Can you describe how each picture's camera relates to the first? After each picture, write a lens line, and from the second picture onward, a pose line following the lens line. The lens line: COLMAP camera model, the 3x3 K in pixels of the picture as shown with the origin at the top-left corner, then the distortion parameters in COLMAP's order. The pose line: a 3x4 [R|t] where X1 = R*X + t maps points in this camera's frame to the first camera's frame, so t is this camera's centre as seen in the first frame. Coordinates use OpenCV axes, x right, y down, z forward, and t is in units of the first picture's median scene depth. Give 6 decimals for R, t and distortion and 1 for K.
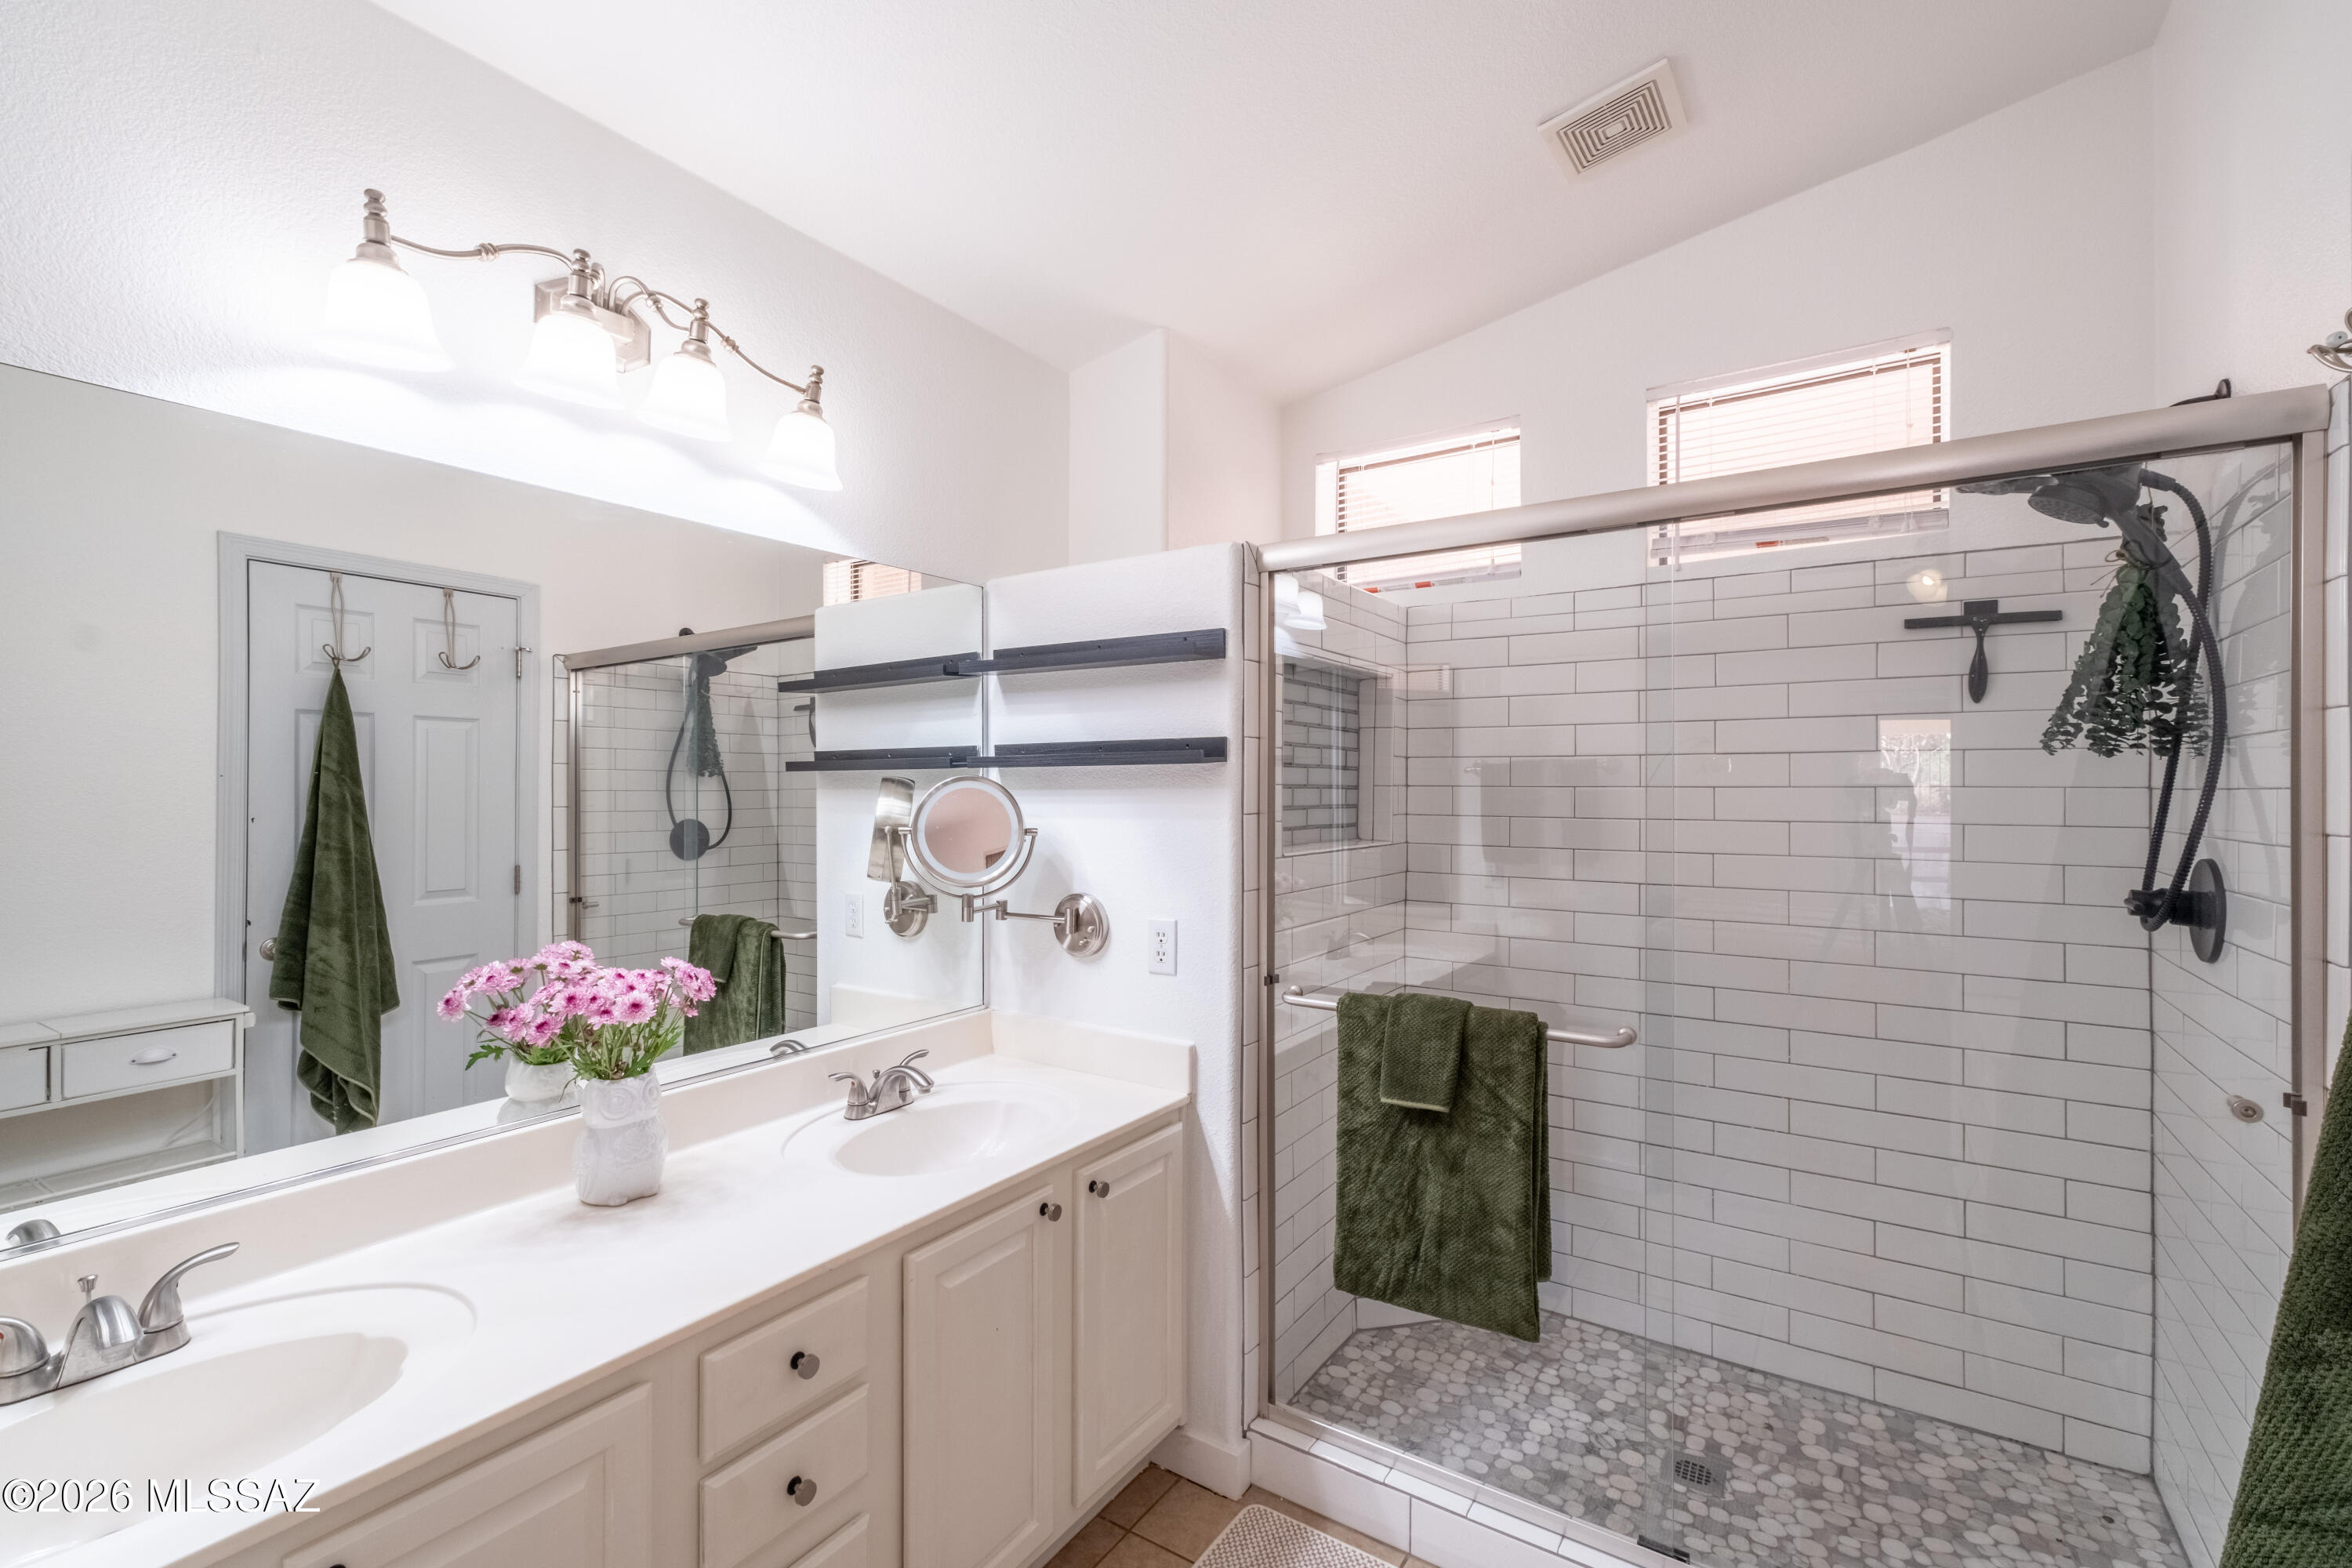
lens RADIAL K [[1016.0, 0, 1168.6], [0, 1016.0, 784.1], [0, 0, 1]] dist [-0.003477, -0.000069]
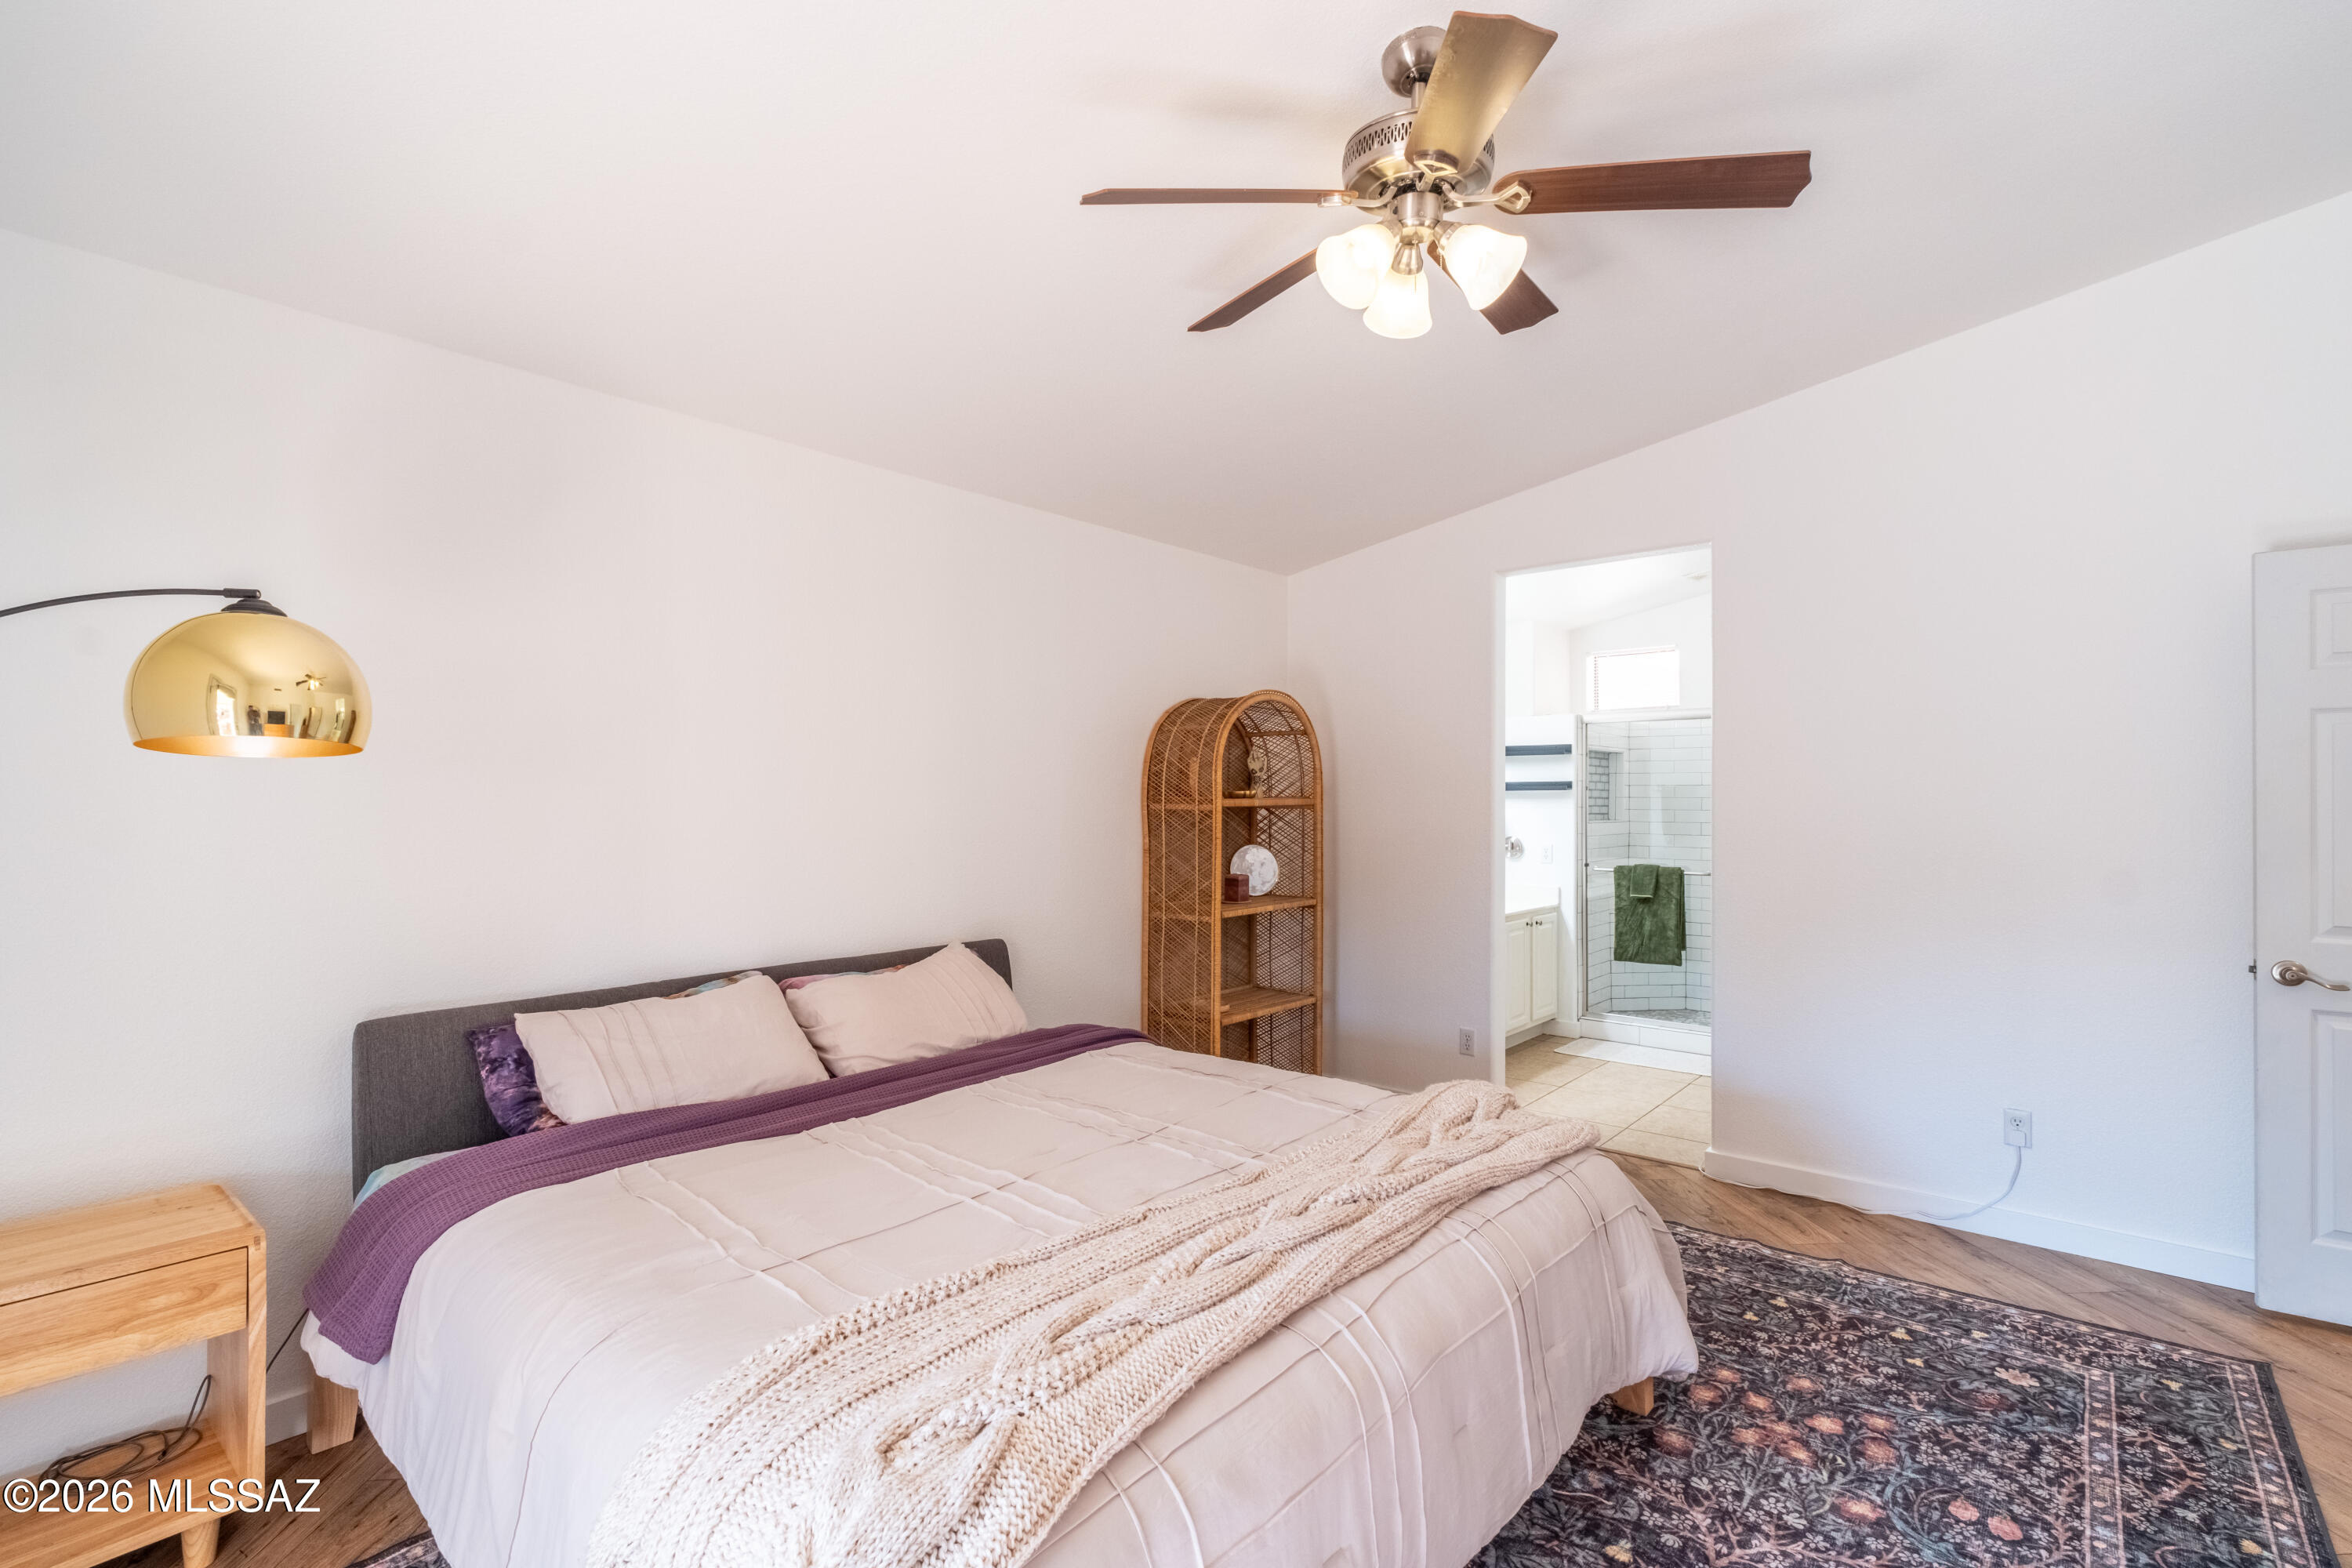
lens RADIAL K [[1110.0, 0, 1182.2], [0, 1110.0, 792.5], [0, 0, 1]] dist [-0.000530, -0.000171]
pose [[0.995290, 0.000624, -0.096939, -0.760982], [-0.000362, 0.999996, 0.002721, -0.022092], [0.096940, -0.002673, 0.995287, -2.321690]]
